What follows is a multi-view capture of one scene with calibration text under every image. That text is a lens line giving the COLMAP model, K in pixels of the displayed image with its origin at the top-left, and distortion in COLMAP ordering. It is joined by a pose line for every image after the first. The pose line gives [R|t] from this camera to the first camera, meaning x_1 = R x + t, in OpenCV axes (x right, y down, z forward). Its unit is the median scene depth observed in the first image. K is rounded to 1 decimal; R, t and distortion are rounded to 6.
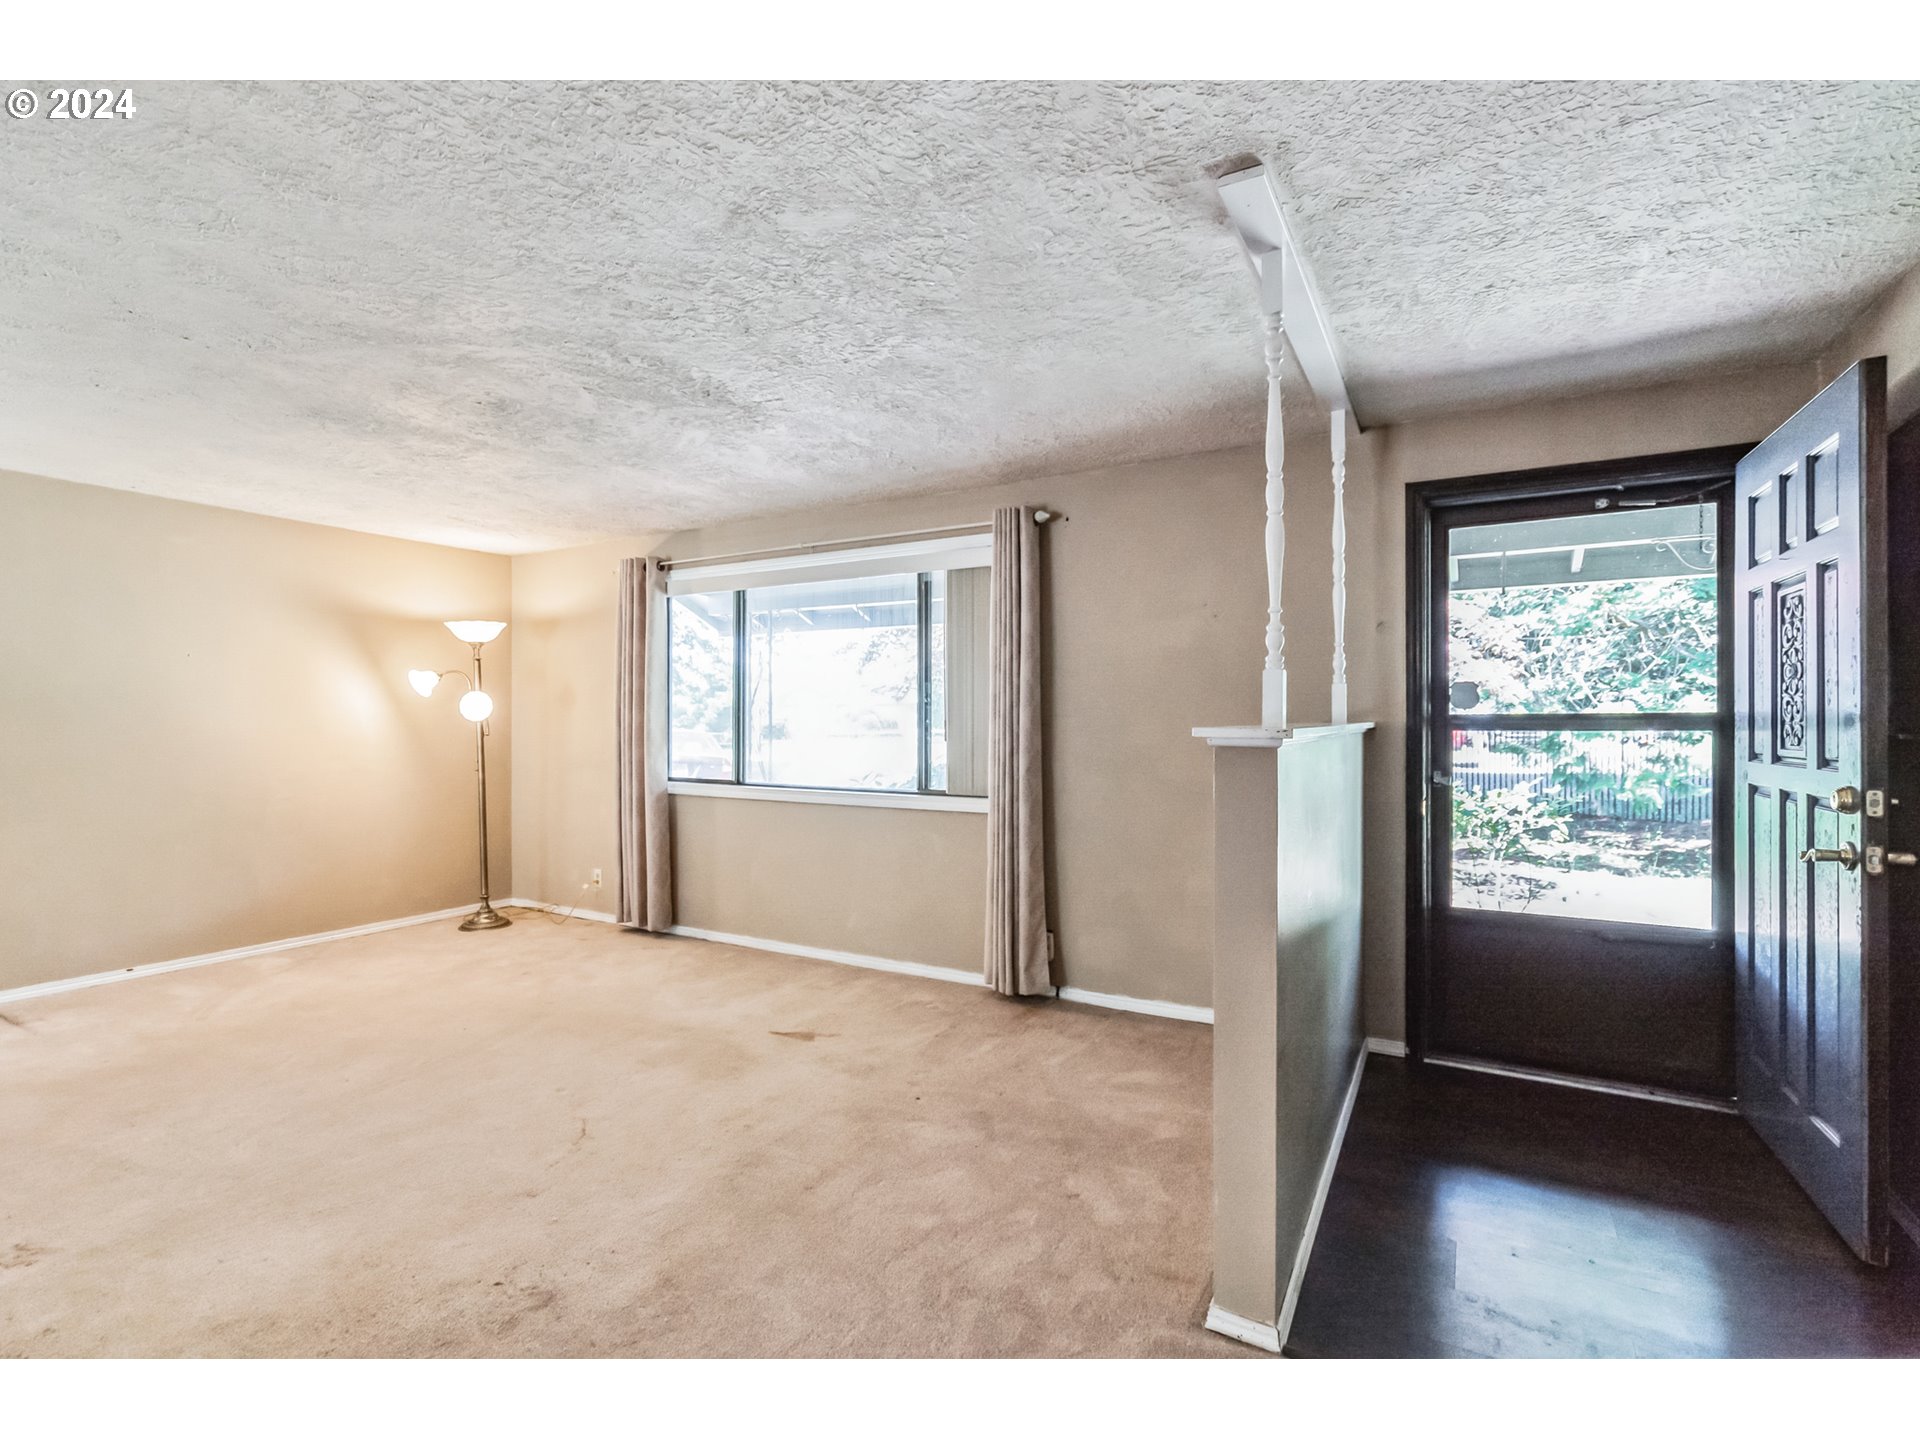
lens RADIAL K [[899.9, 0, 1003.2], [0, 899.9, 720.1], [0, 0, 1]] dist [0.003228, 0.001357]
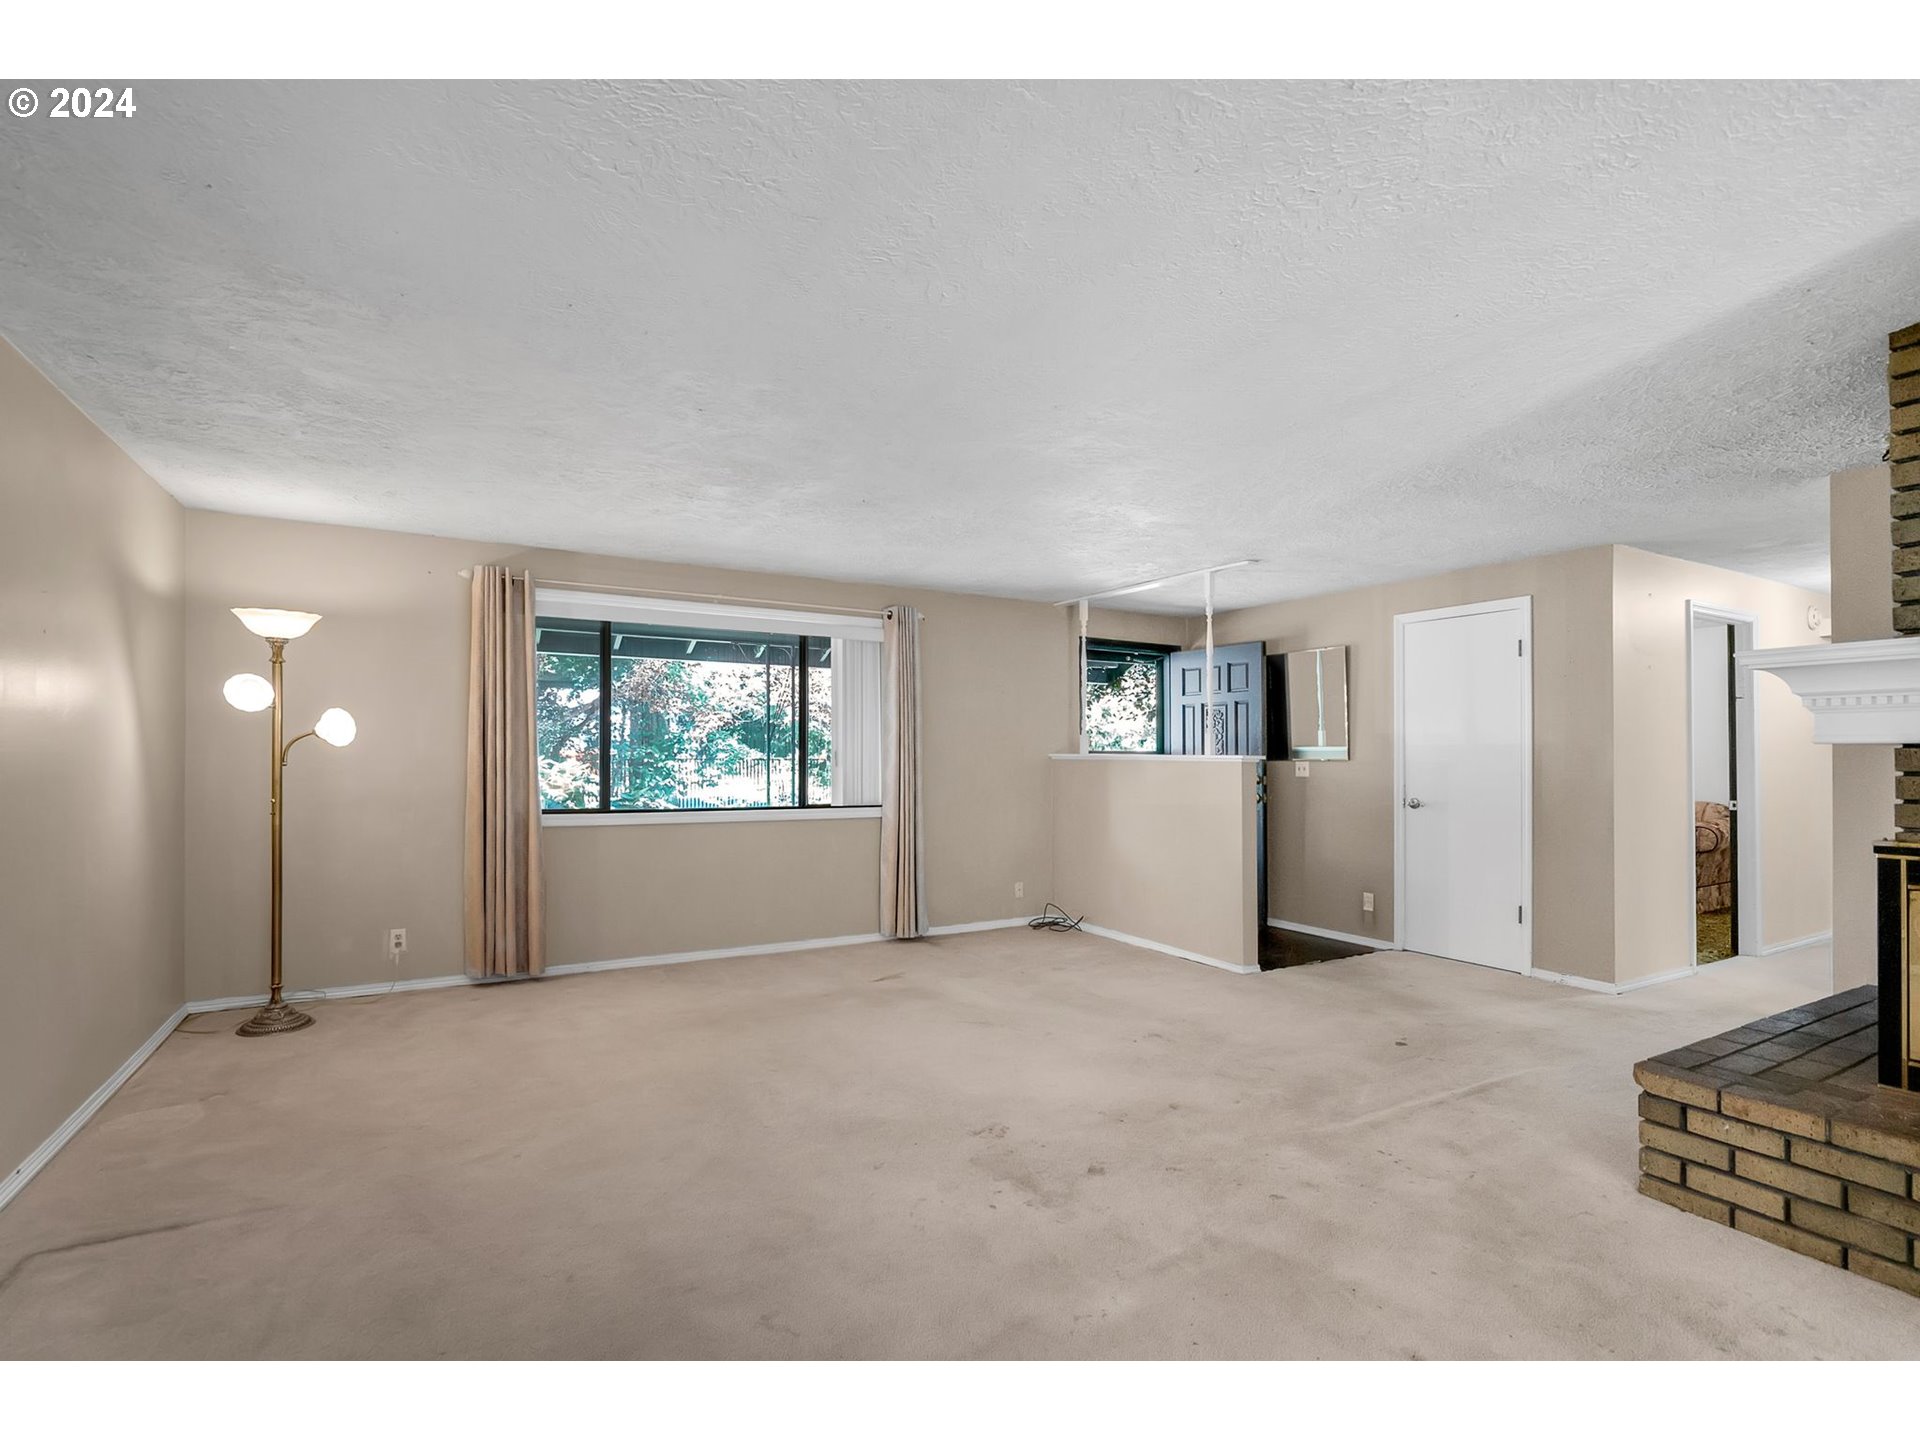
lens RADIAL K [[932.0, 0, 964.8], [0, 932.0, 753.5], [0, 0, 1]] dist [-0.000279, 0.000550]
pose [[0.472876, 0.004862, 0.881116, -1.188891], [-0.005966, 0.999980, -0.002316, 0.005222], [-0.881109, -0.004161, 0.472895, 0.179264]]
